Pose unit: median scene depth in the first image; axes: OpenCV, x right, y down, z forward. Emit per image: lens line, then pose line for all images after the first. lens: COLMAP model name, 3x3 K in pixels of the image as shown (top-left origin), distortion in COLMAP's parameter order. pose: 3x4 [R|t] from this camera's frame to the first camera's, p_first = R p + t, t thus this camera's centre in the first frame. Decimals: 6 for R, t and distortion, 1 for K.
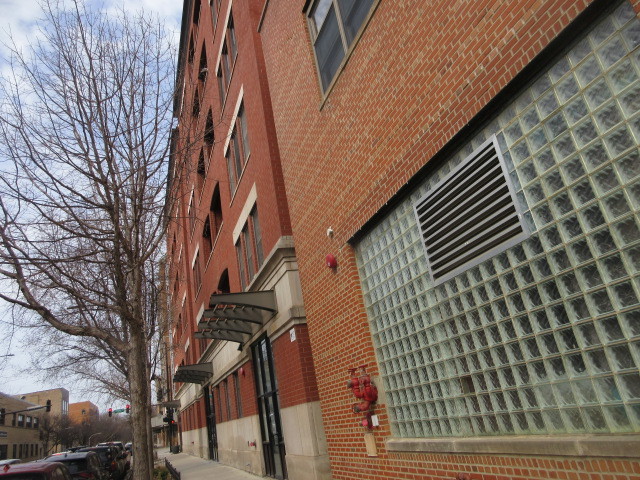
lens RADIAL K [[469.7, 0, 320.0], [0, 469.7, 240.0], [0, 0, 1]] dist [0.003668, -0.003012]
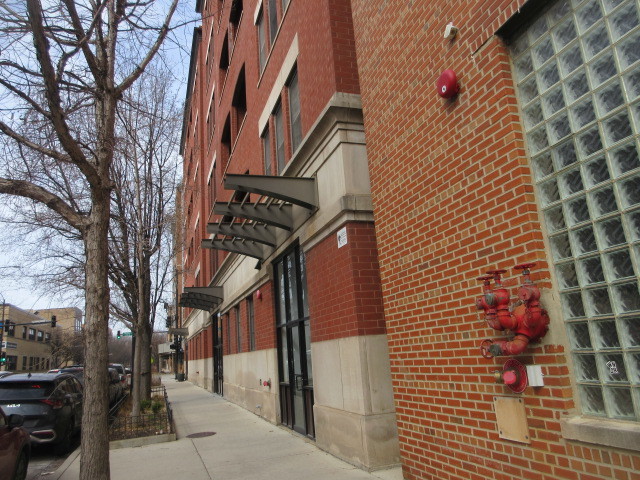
lens RADIAL K [[469.7, 0, 320.0], [0, 469.7, 240.0], [0, 0, 1]] dist [0.003668, -0.003012]
pose [[0.995584, 0.088792, -0.030474, -0.050352], [-0.084843, 0.989997, 0.112724, 0.096636], [0.040178, -0.109641, 0.993159, 0.241240]]
